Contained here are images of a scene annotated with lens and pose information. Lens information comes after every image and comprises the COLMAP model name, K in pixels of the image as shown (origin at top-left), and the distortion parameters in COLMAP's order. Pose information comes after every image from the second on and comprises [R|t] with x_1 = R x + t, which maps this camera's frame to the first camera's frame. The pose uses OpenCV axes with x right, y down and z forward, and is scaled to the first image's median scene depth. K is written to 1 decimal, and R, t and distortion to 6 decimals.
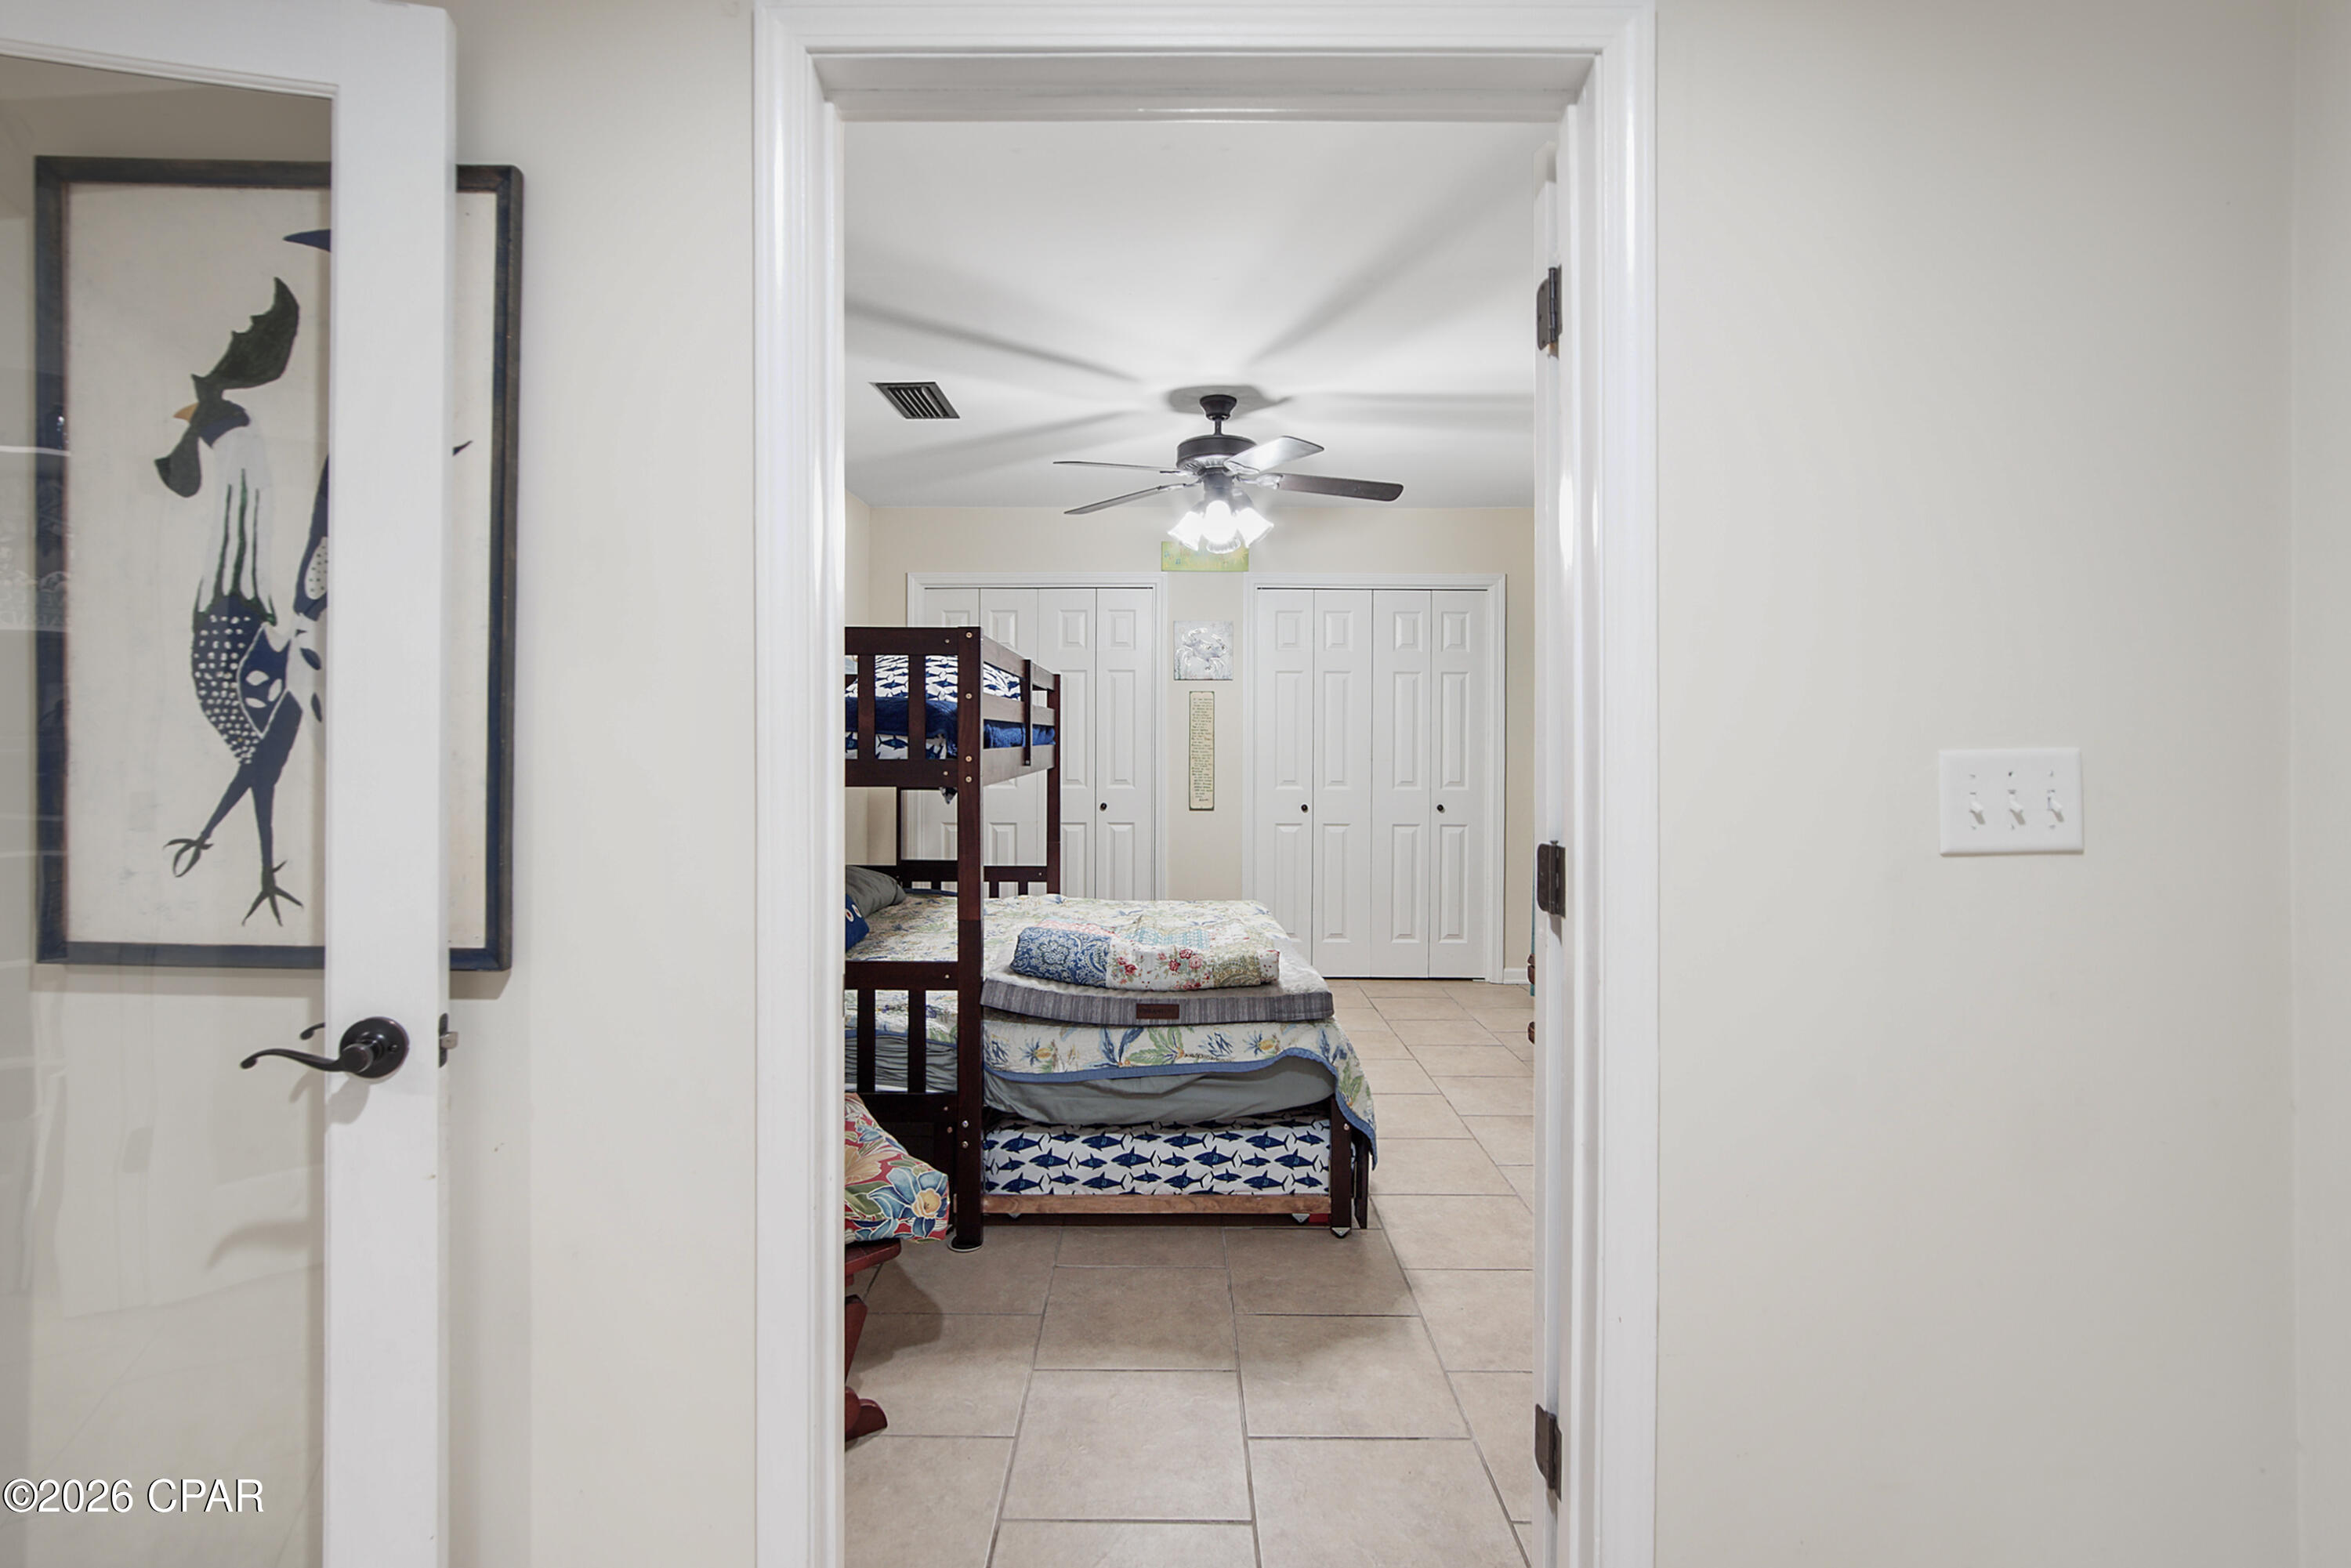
lens RADIAL K [[1056.7, 0, 1171.1], [0, 1056.7, 740.7], [0, 0, 1]] dist [-0.005406, 0.000958]
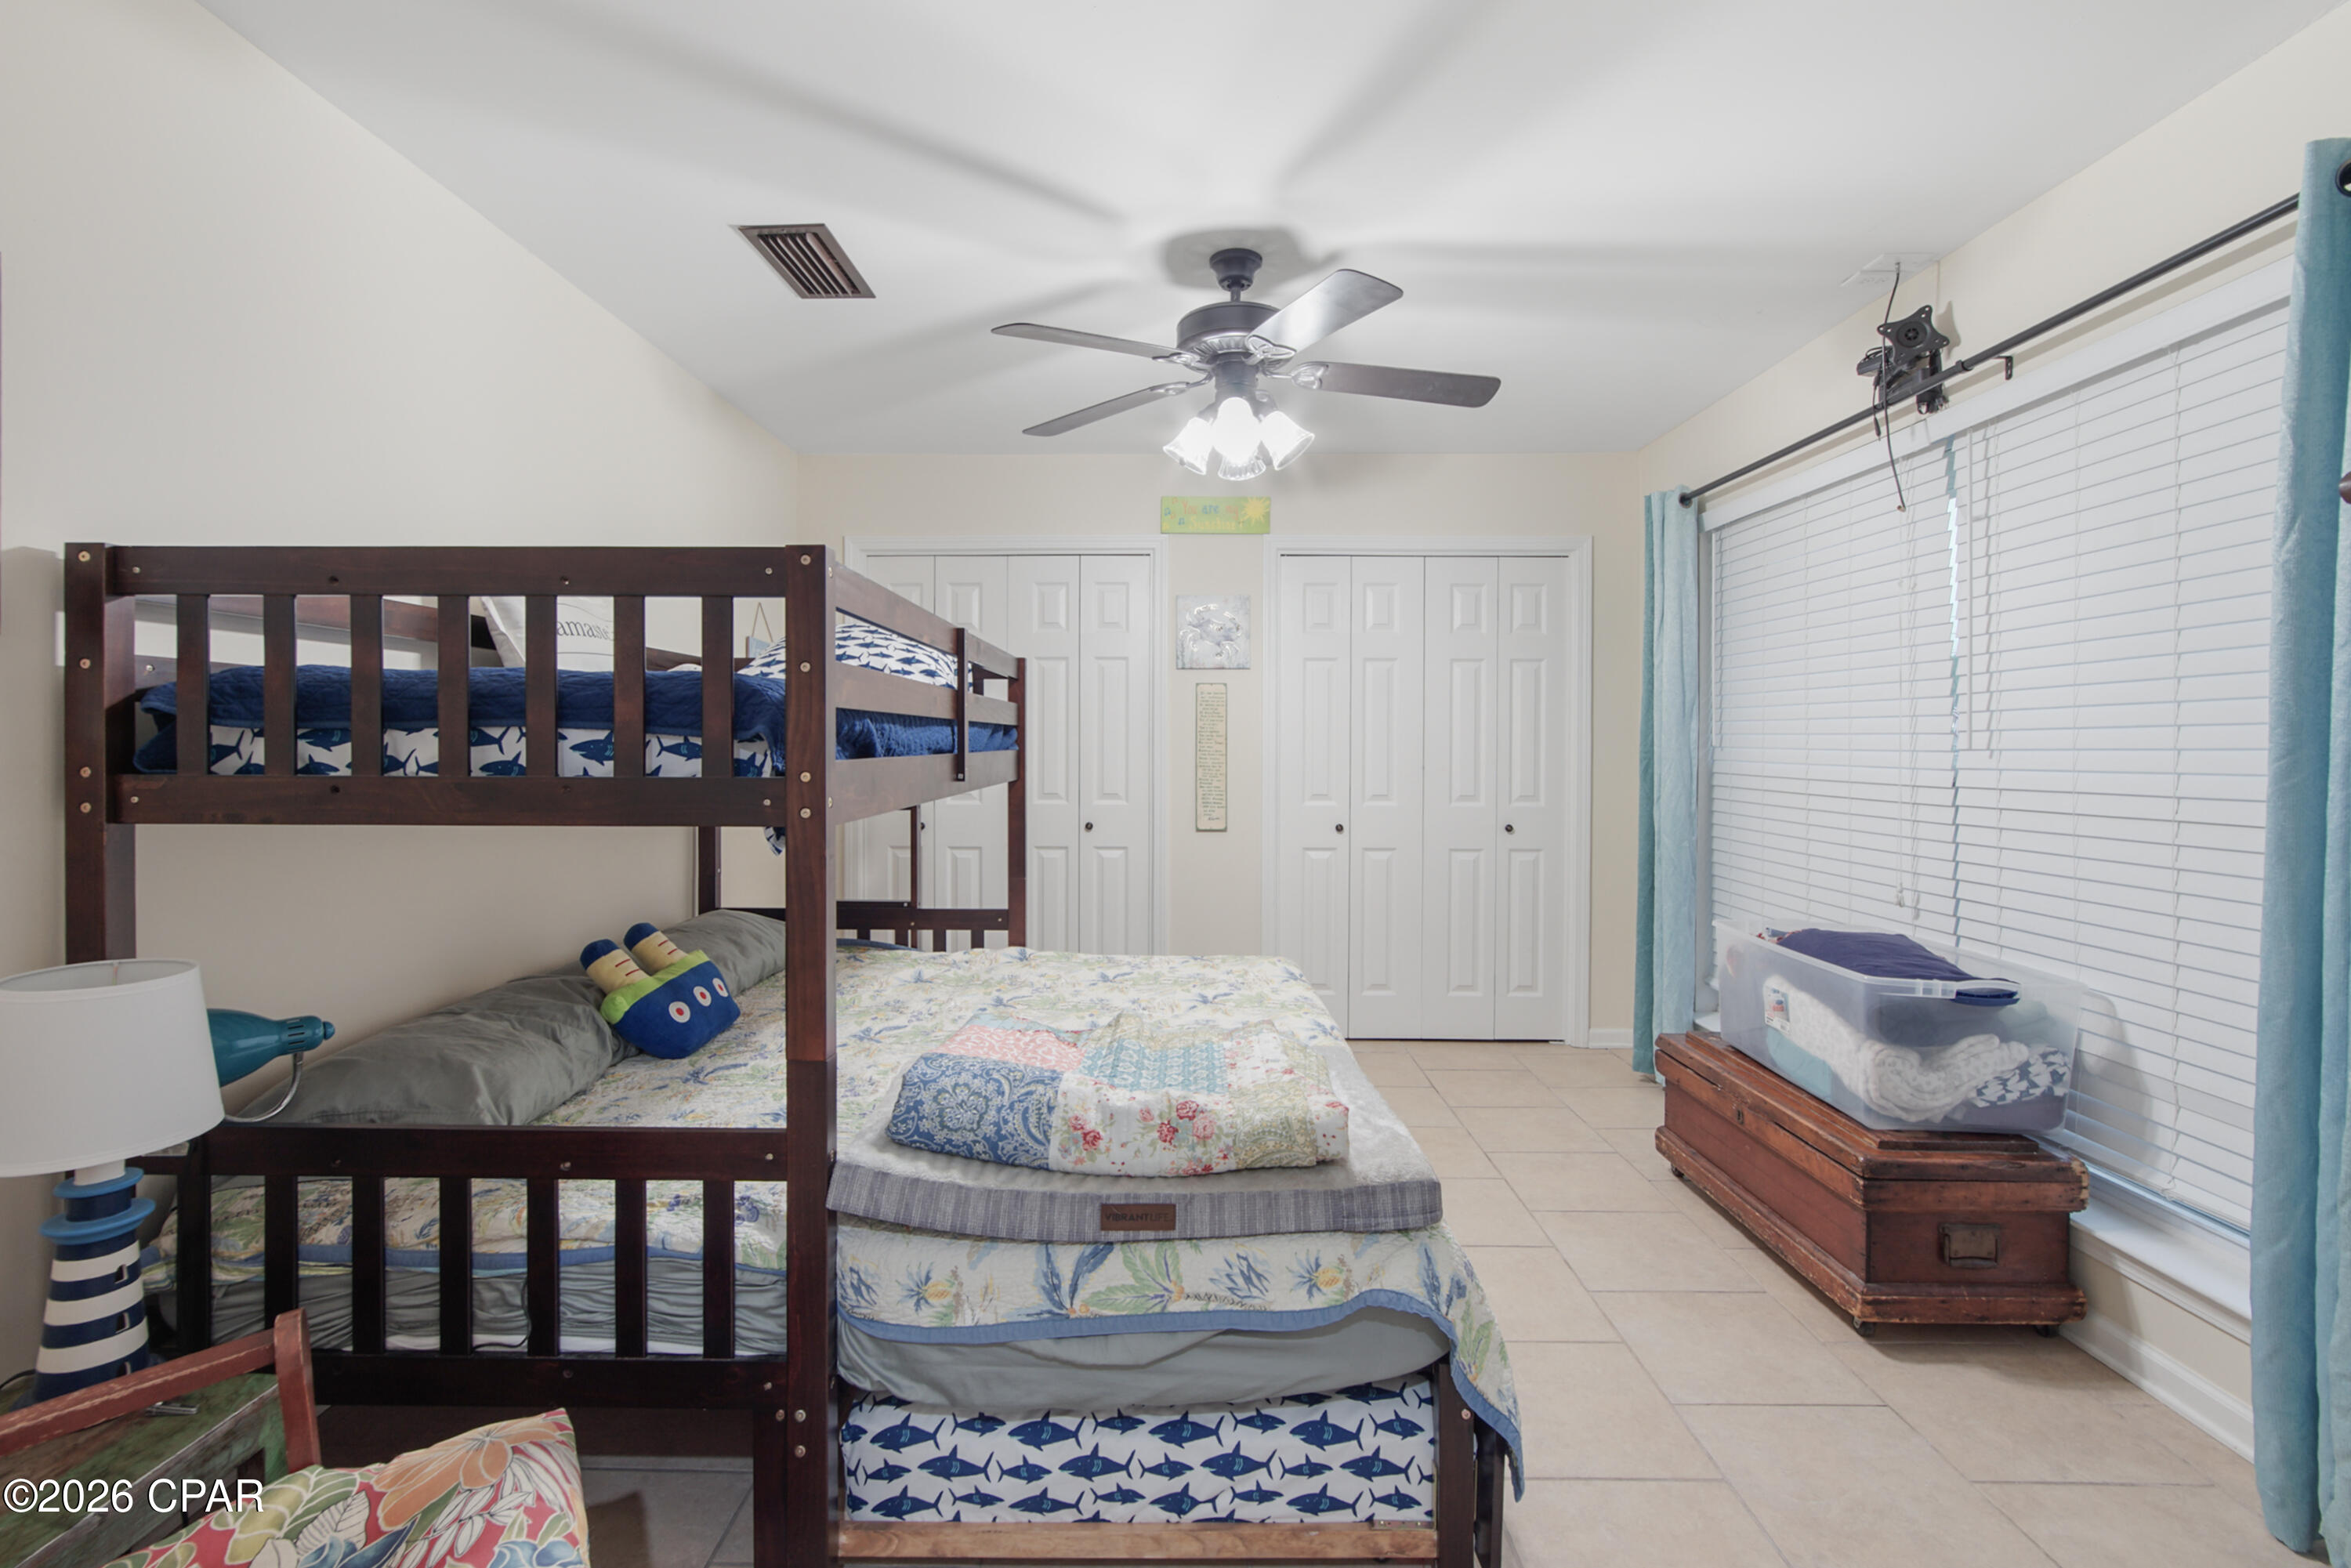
lens RADIAL K [[1056.7, 0, 1139.2], [0, 1056.7, 749.1], [0, 0, 1]] dist [-0.005406, 0.000958]
pose [[0.999301, -0.000431, -0.037392, 0.009328], [0.000576, 0.999992, 0.003866, 0.000015], [0.037390, -0.003884, 0.999293, 0.415273]]
